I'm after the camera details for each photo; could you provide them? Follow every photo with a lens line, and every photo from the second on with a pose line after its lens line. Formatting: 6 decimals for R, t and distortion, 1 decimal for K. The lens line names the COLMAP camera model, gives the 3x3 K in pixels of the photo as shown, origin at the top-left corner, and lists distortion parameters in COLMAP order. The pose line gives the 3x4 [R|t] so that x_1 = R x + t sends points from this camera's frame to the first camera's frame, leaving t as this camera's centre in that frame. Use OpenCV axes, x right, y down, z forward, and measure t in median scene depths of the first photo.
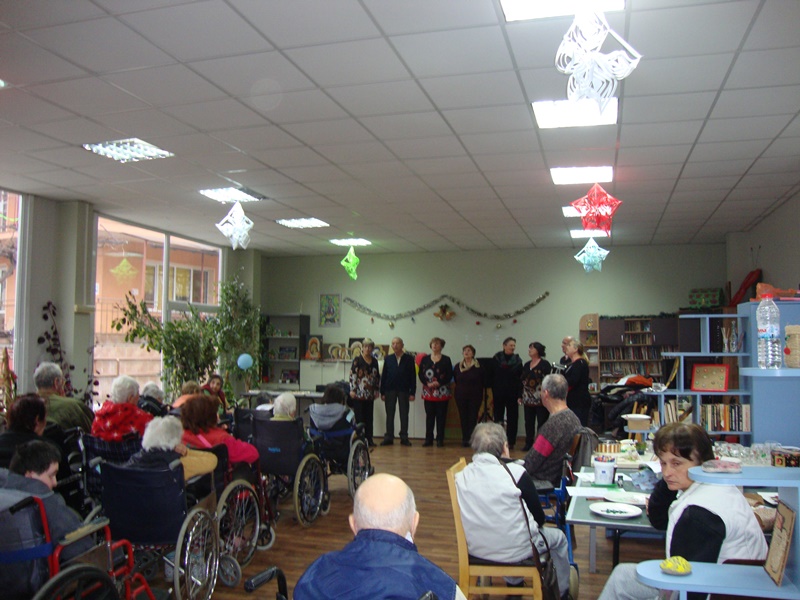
lens RADIAL K [[708.8, 0, 407.0], [0, 708.8, 295.4], [0, 0, 1]] dist [-0.209917, 0.213160]
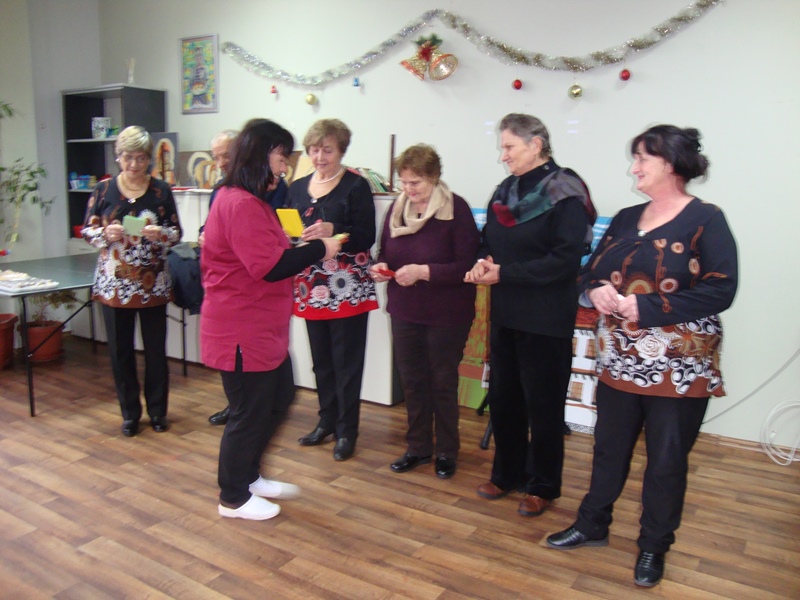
lens RADIAL K [[708.8, 0, 407.0], [0, 708.8, 295.4], [0, 0, 1]] dist [-0.209917, 0.213160]
pose [[0.960068, 0.050397, -0.275190, 0.196137], [0.019682, 0.969037, 0.246130, 0.073101], [0.279074, -0.241718, 0.929349, 0.869251]]
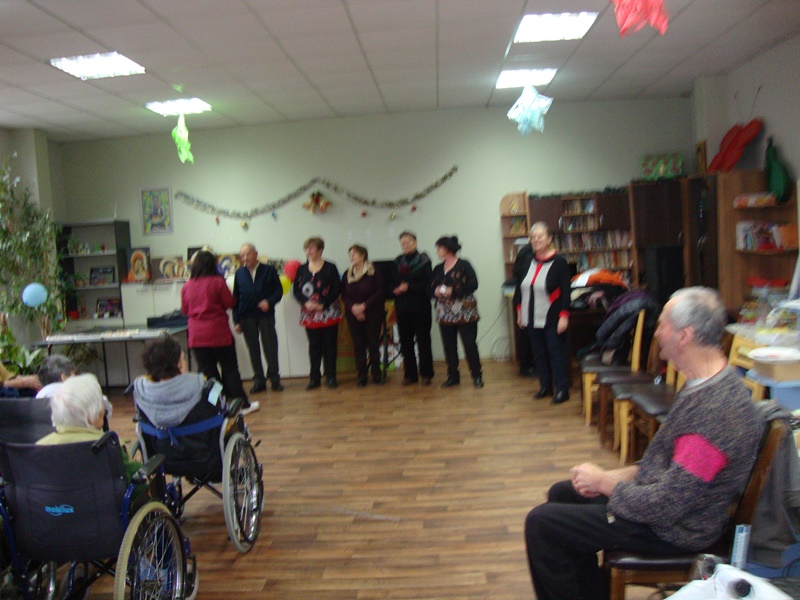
lens RADIAL K [[708.8, 0, 407.0], [0, 708.8, 295.4], [0, 0, 1]] dist [-0.209917, 0.213160]
pose [[0.970229, -0.086238, 0.226314, -0.040437], [0.053779, 0.987842, 0.145862, 0.023943], [-0.236141, -0.129349, 0.963071, 0.361337]]
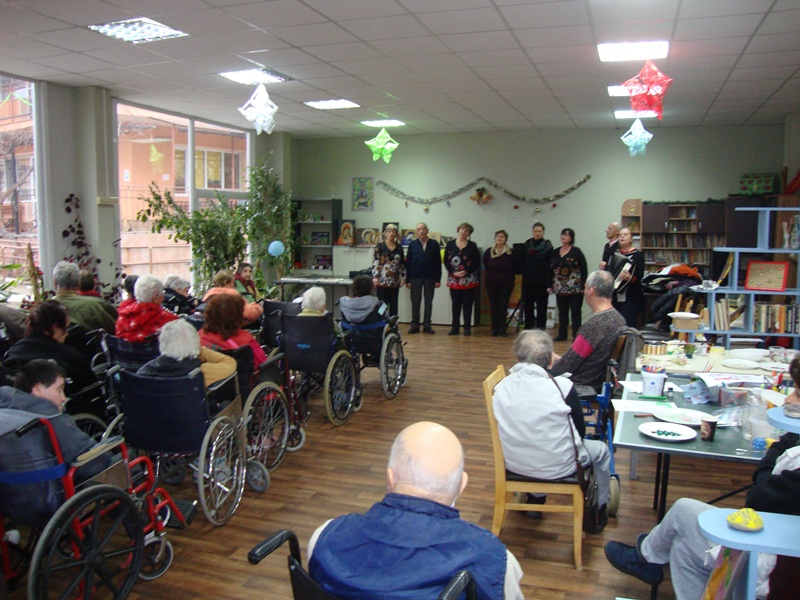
lens RADIAL K [[708.8, 0, 407.0], [0, 708.8, 295.4], [0, 0, 1]] dist [-0.209917, 0.213160]
pose [[0.998726, 0.001820, -0.050431, 0.000995], [0.006780, 0.985450, 0.169832, -0.008297], [0.050006, -0.169958, 0.984182, 0.038221]]
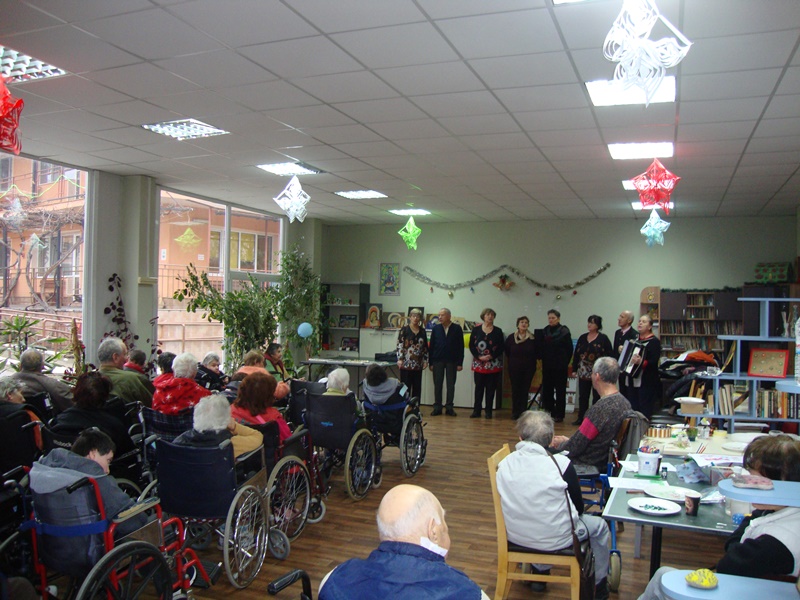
lens RADIAL K [[708.8, 0, 407.0], [0, 708.8, 295.4], [0, 0, 1]] dist [-0.209917, 0.213160]
pose [[0.995663, 0.011693, -0.092294, 0.012102], [-0.006696, 0.998504, 0.054260, -0.014971], [0.092790, -0.053407, 0.994252, -0.000436]]
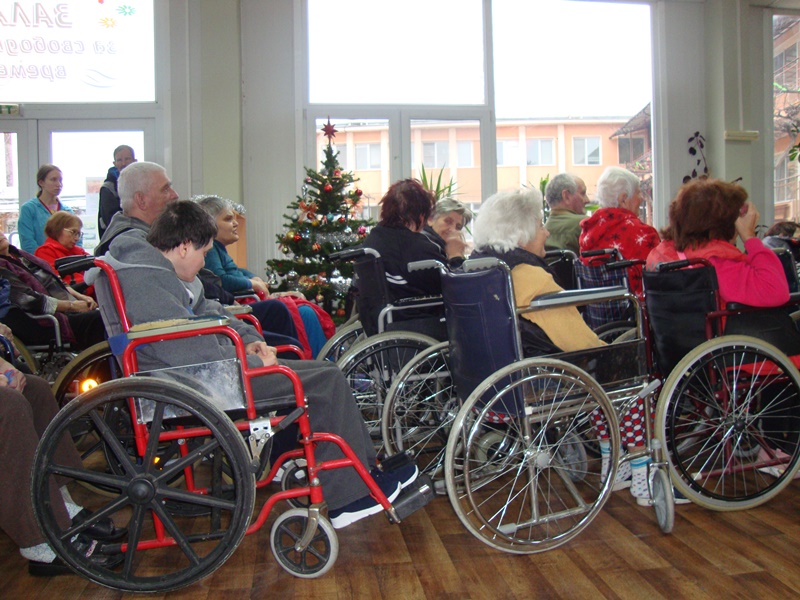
lens RADIAL K [[708.8, 0, 407.0], [0, 708.8, 295.4], [0, 0, 1]] dist [-0.209917, 0.213160]
pose [[0.406897, 0.038909, -0.912645, 0.058976], [0.081789, 0.993528, 0.078823, 0.093920], [0.909805, -0.106717, 0.401081, 0.307029]]
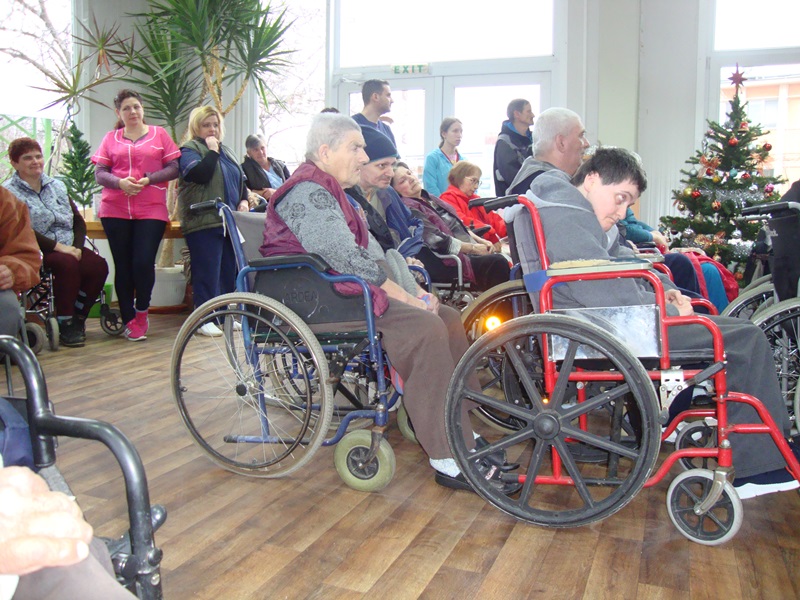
lens RADIAL K [[708.8, 0, 407.0], [0, 708.8, 295.4], [0, 0, 1]] dist [-0.209917, 0.213160]
pose [[-0.099829, 0.103425, -0.989615, 0.053073], [0.050785, 0.993816, 0.098741, 0.098685], [0.993708, -0.040400, -0.104464, 0.293057]]
